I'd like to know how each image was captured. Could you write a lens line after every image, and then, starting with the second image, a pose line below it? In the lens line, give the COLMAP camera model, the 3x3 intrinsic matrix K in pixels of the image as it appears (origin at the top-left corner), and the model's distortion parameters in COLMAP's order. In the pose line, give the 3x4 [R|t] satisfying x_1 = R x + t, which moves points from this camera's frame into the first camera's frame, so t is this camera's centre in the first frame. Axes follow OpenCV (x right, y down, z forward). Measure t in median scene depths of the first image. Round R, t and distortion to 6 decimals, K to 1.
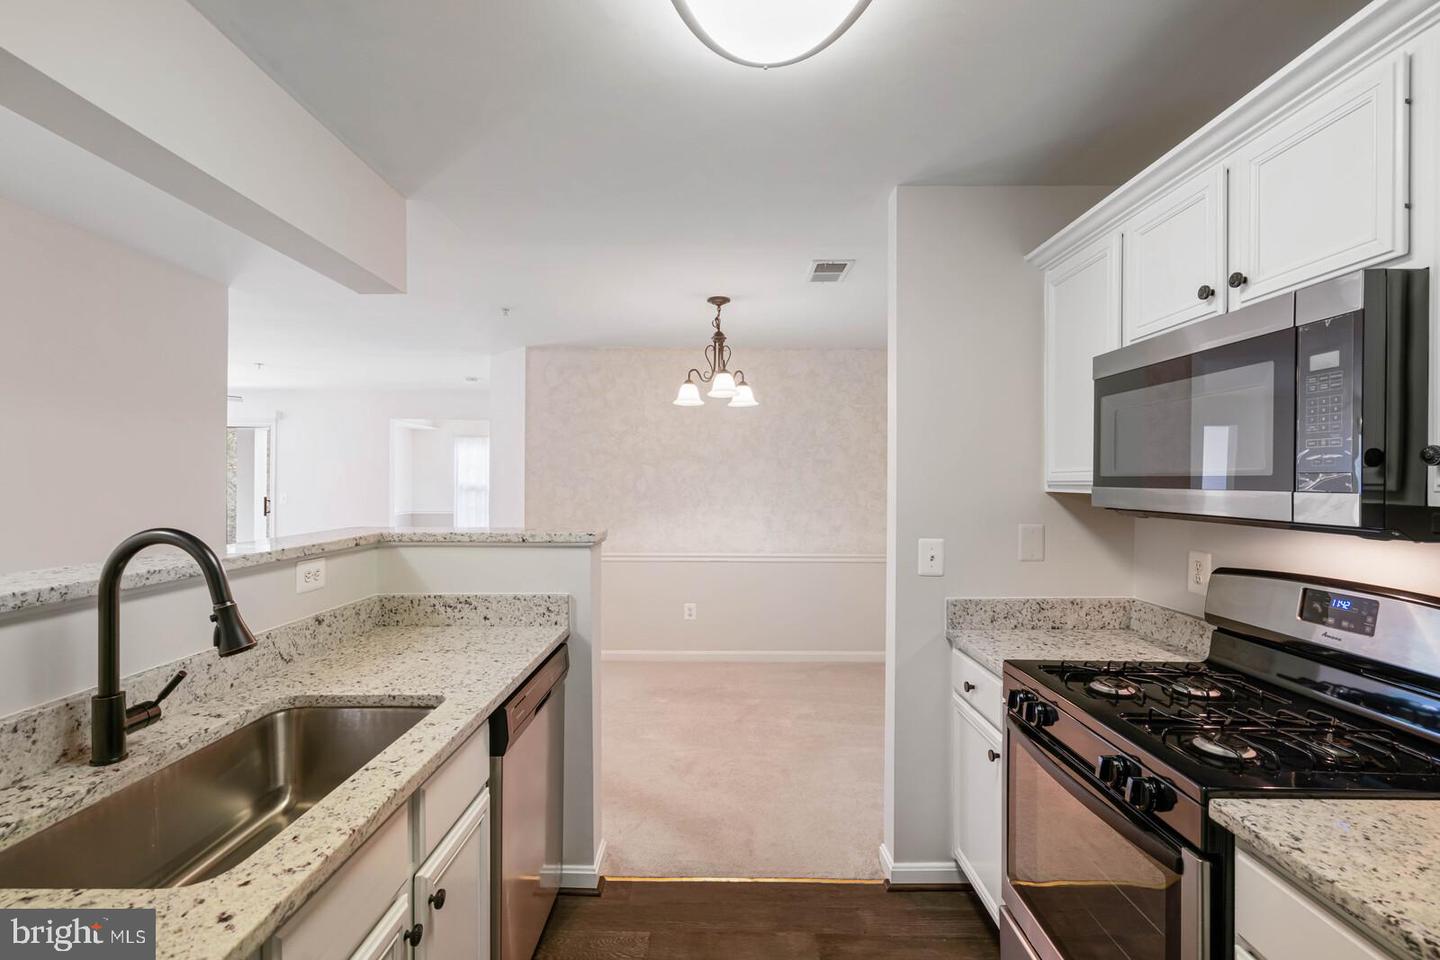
lens RADIAL K [[651.3, 0, 720.0], [0, 651.3, 480.0], [0, 0, 1]] dist [0.000682, 0.000110]
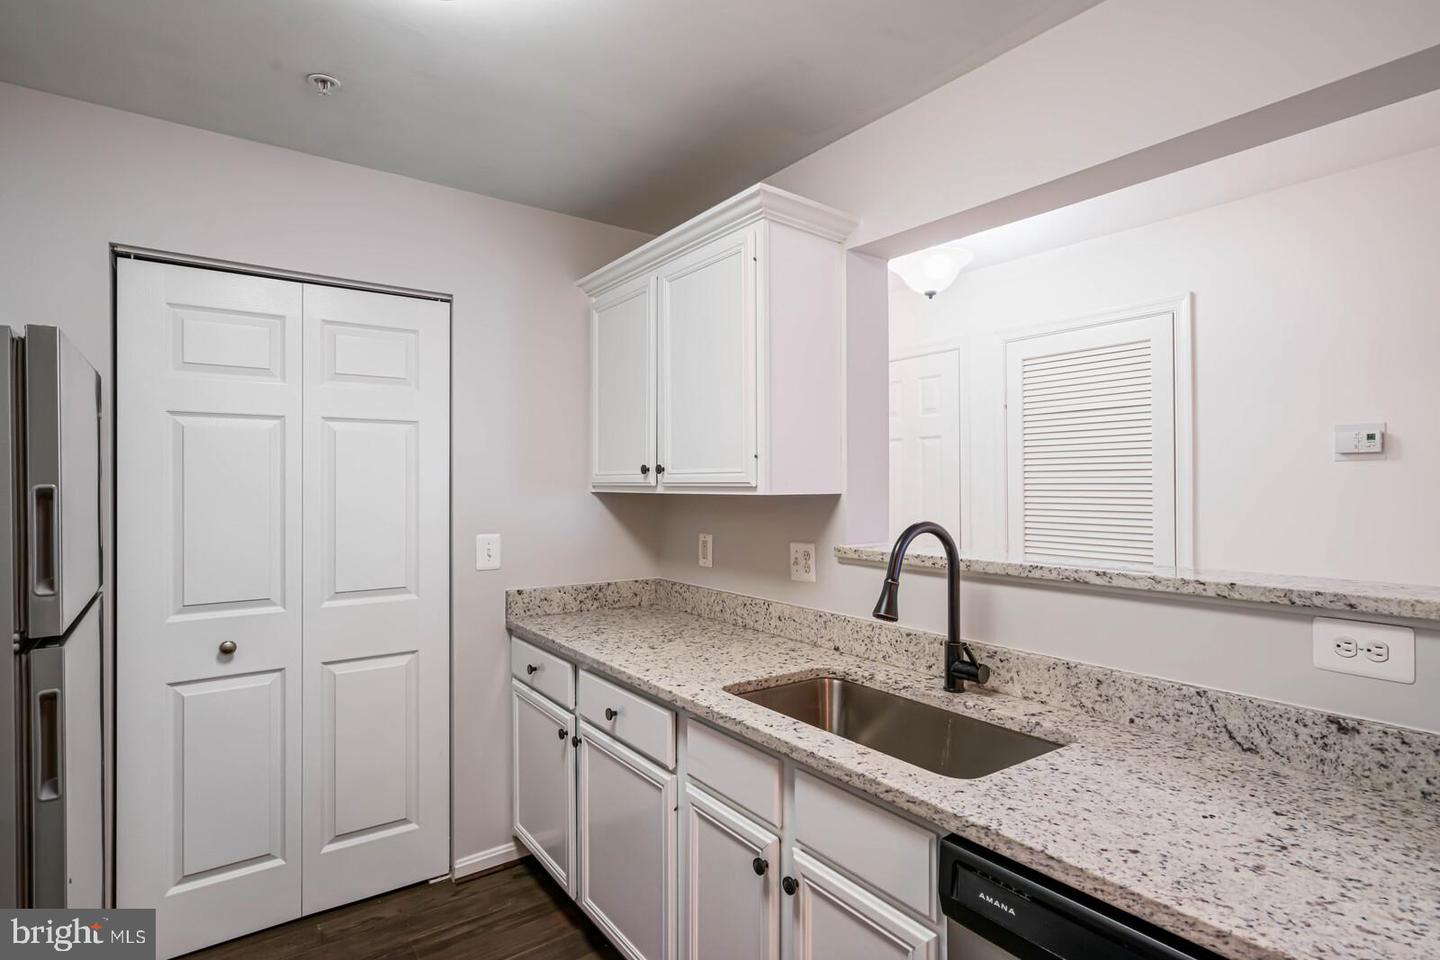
lens RADIAL K [[725.1, 0, 710.5], [0, 725.1, 477.1], [0, 0, 1]] dist [0.001094, 0.001712]
pose [[-0.812866, -0.011381, -0.582340, 0.248647], [-0.003599, 0.999888, -0.014517, 0.004712], [0.582440, -0.009705, -0.812816, 1.312759]]
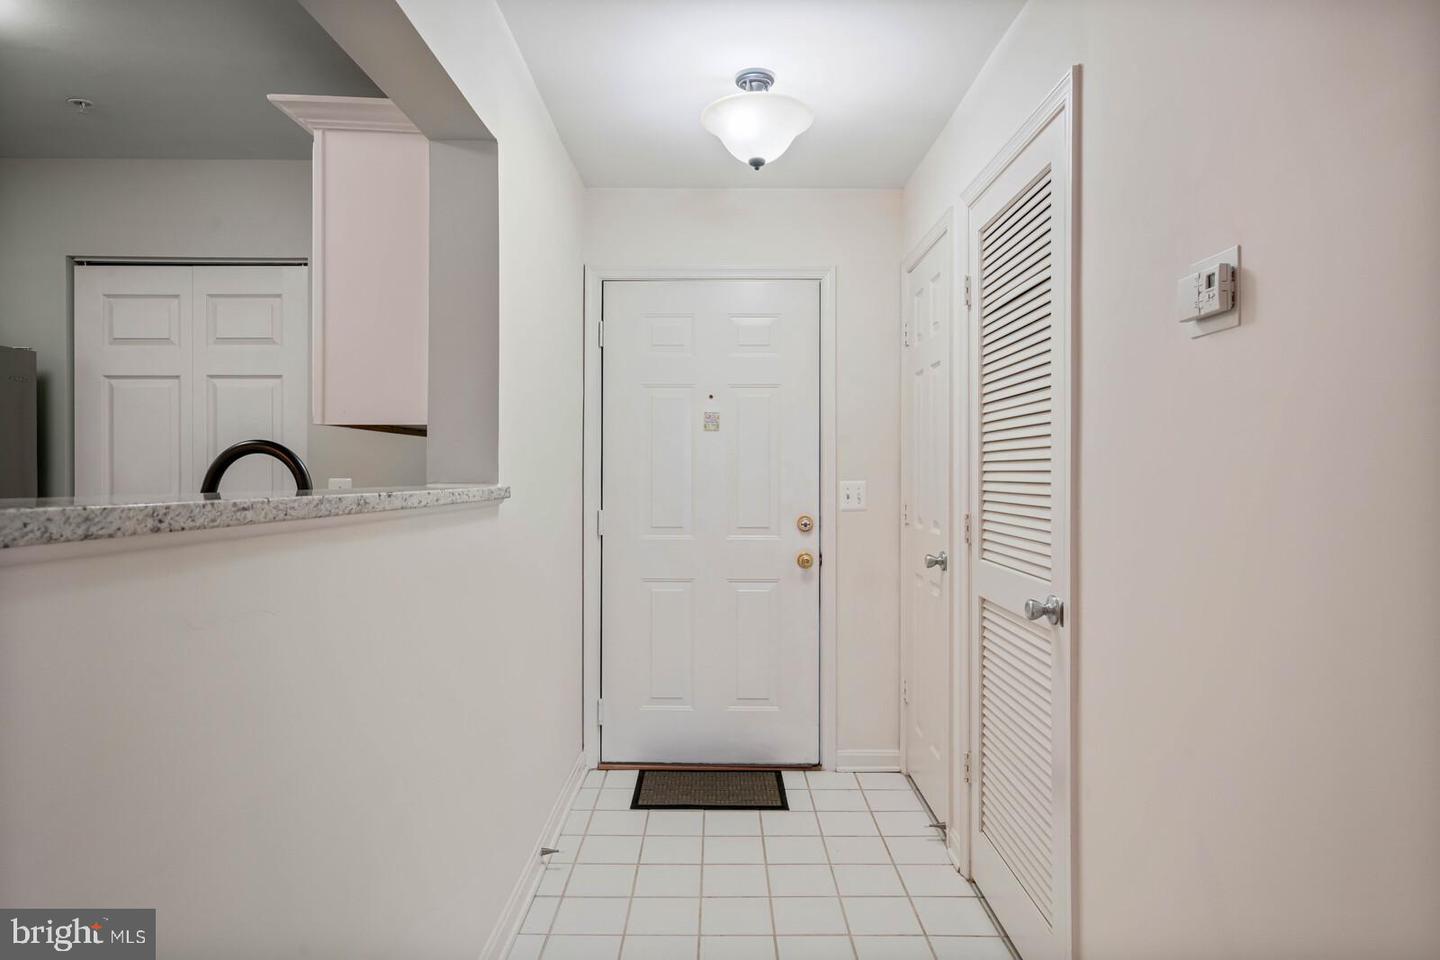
lens RADIAL K [[849.2, 0, 720.0], [0, 849.2, 480.0], [0, 0, 1]] dist [0.002212, 0.000371]
pose [[-0.999936, -0.011269, 0.001355, -1.136649], [-0.011261, 0.999920, 0.005819, 0.088492], [-0.001420, 0.005803, -0.999982, 1.710073]]
